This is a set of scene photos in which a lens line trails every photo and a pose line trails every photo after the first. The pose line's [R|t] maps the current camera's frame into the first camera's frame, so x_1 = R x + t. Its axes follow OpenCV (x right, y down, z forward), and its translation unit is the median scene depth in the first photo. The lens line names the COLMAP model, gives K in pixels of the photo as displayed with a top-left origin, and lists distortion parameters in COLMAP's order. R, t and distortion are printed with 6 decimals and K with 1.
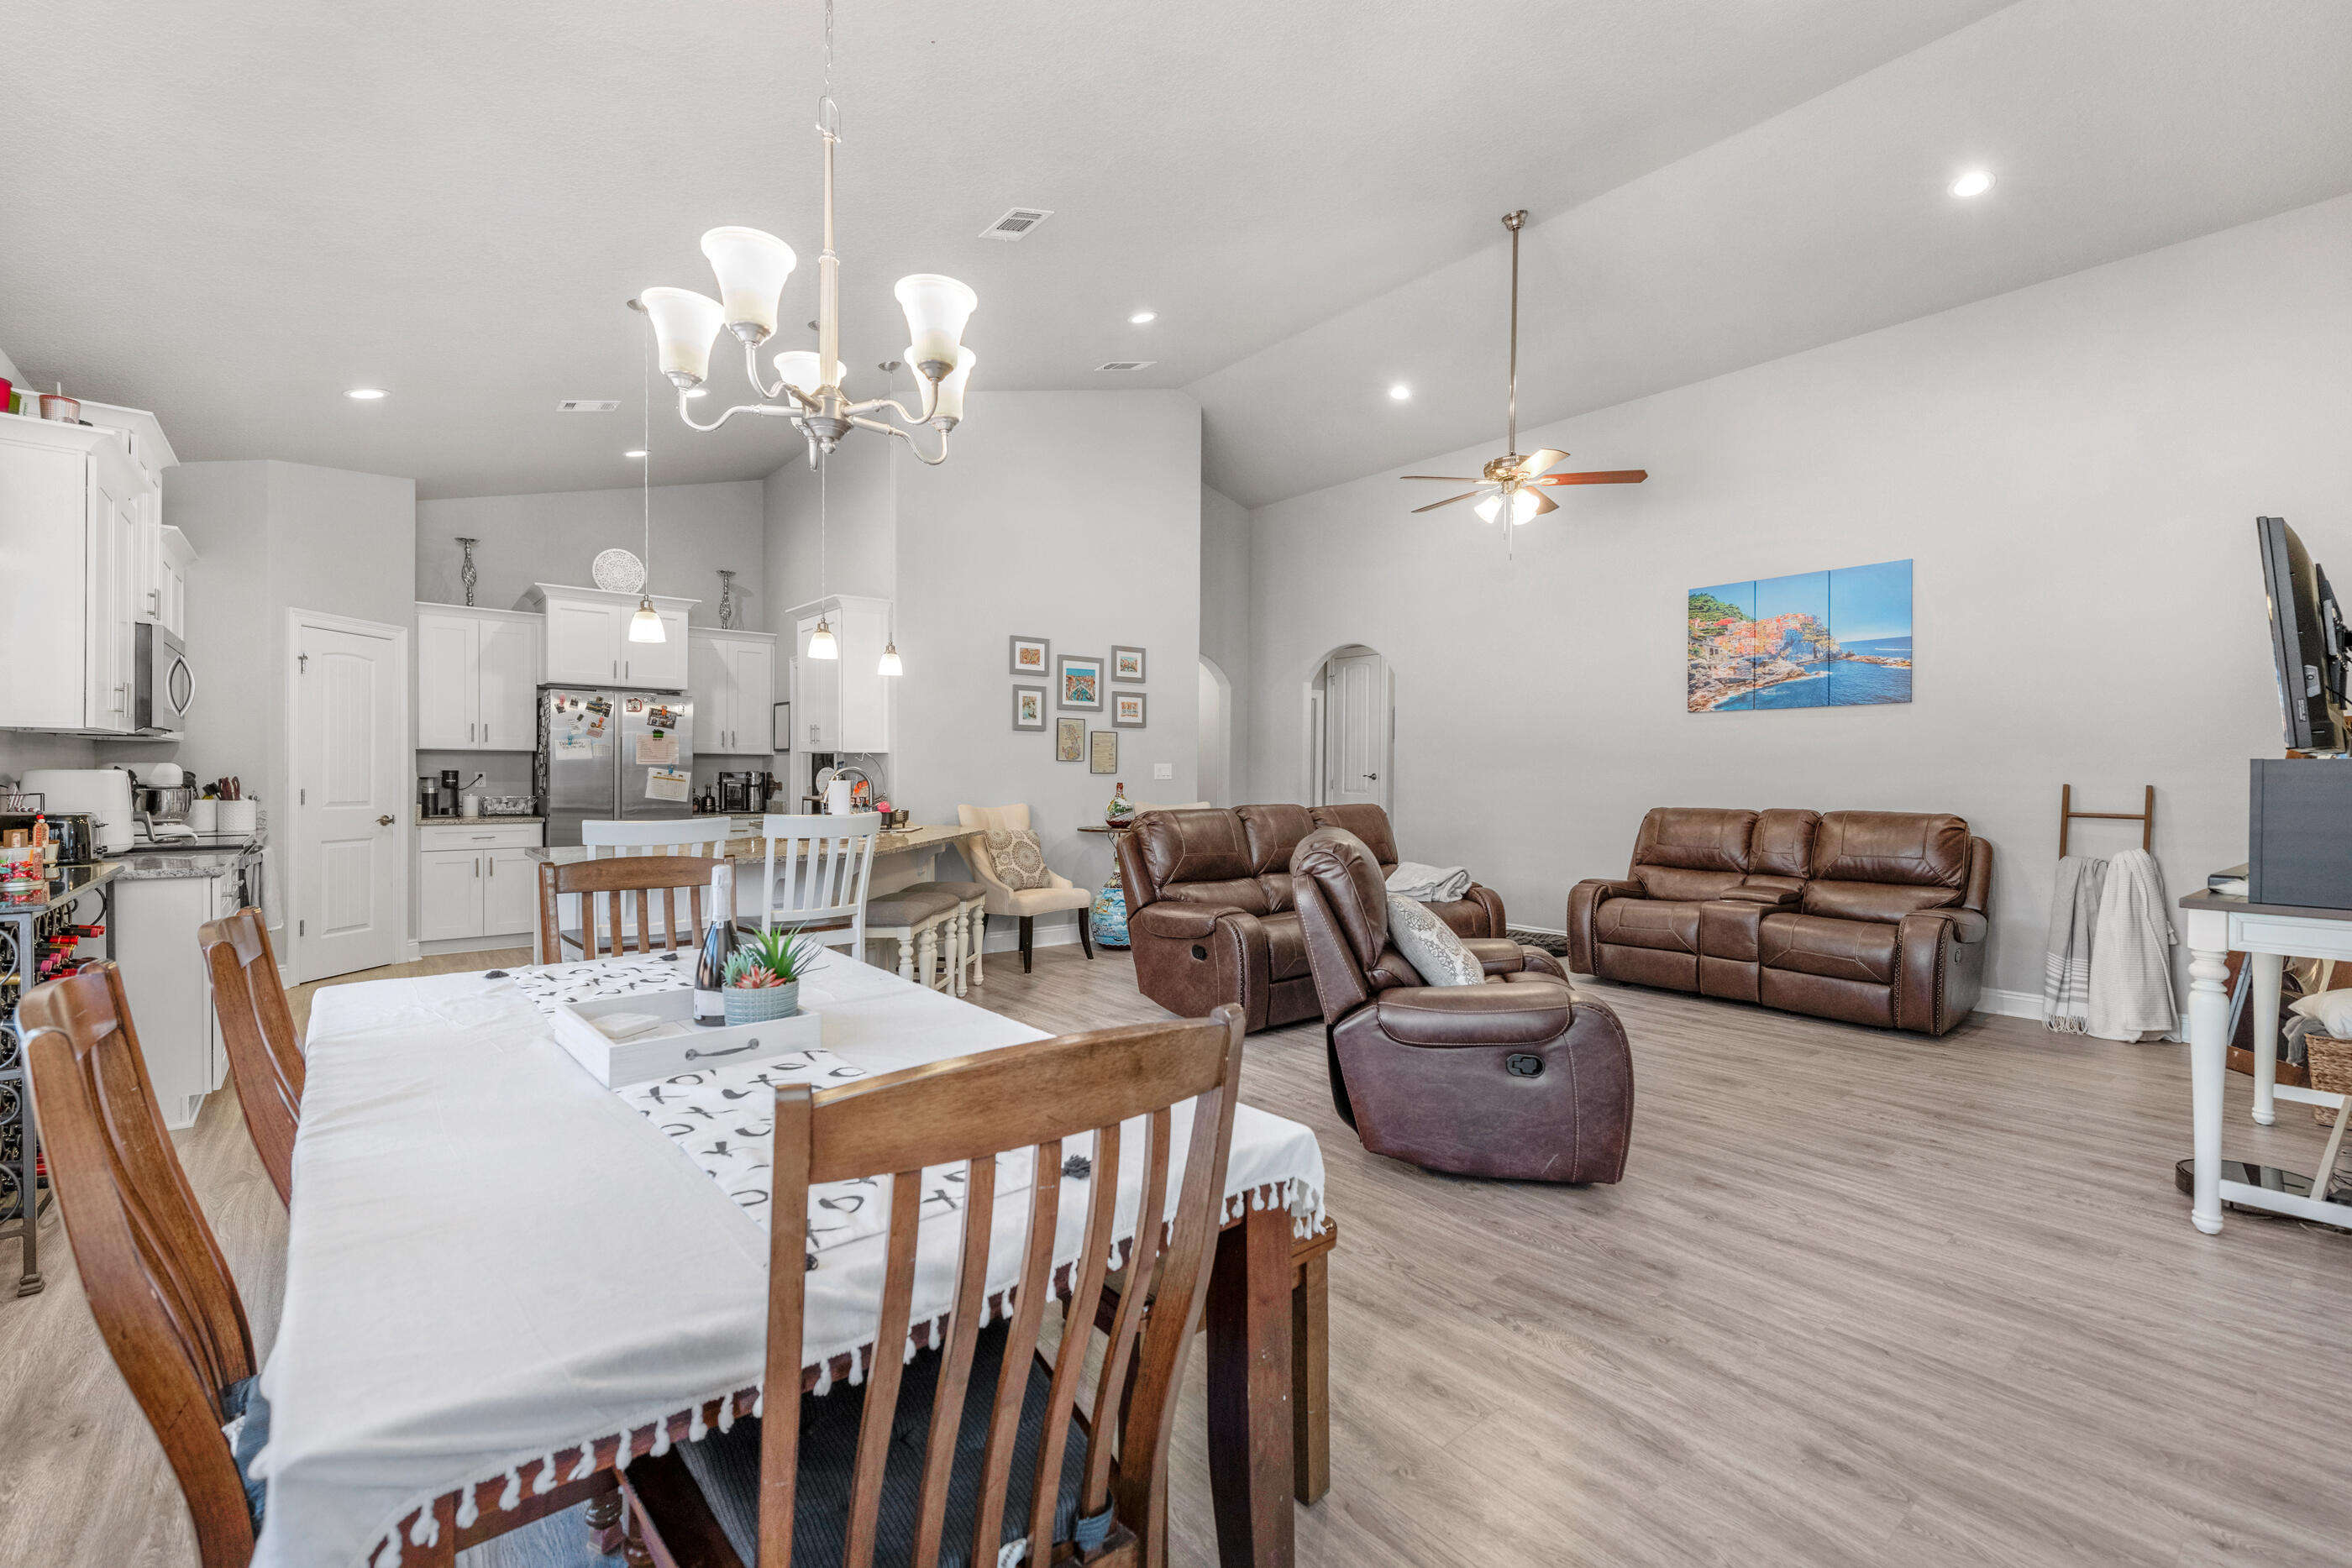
lens RADIAL K [[994.6, 0, 1175.9], [0, 994.6, 774.5], [0, 0, 1]] dist [-0.000338, -0.000168]
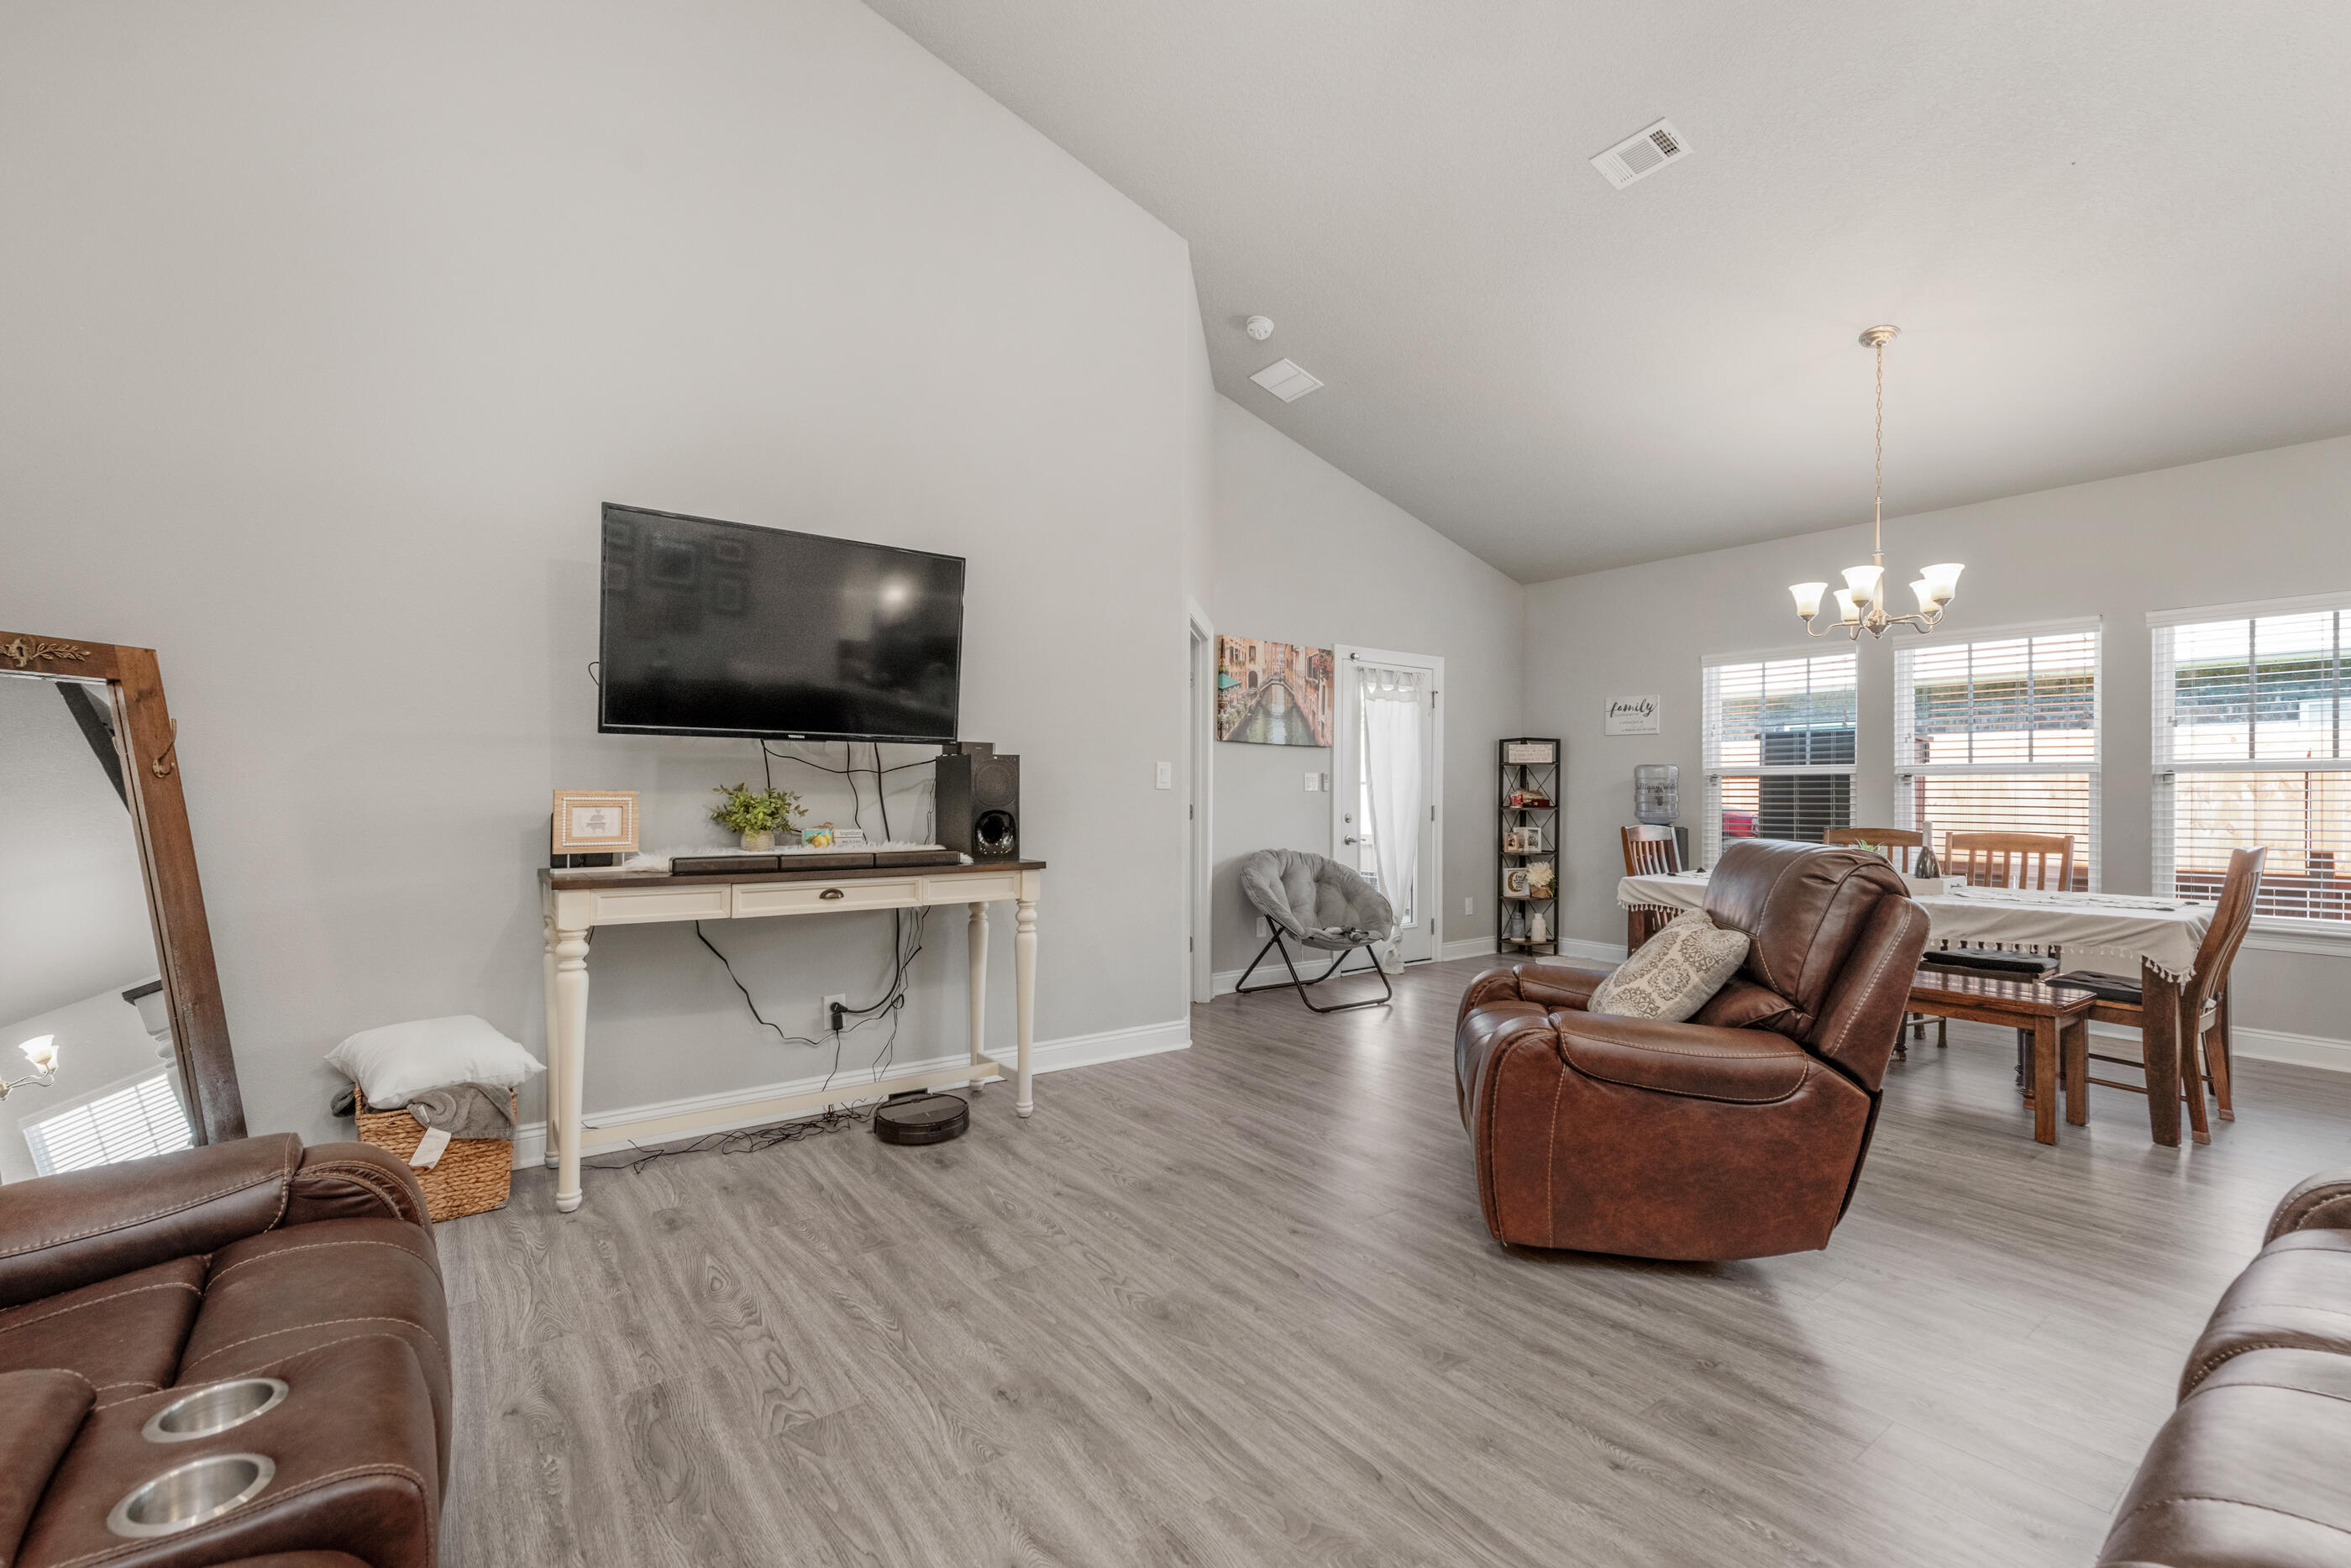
lens RADIAL K [[994.2, 0, 1175.4], [0, 994.2, 774.5], [0, 0, 1]] dist [-0.000338, -0.000168]
pose [[-0.998366, -0.012061, 0.055860, 0.295339], [-0.012812, 0.999832, -0.013104, 0.008657], [-0.055693, -0.013798, -0.998353, 0.882854]]
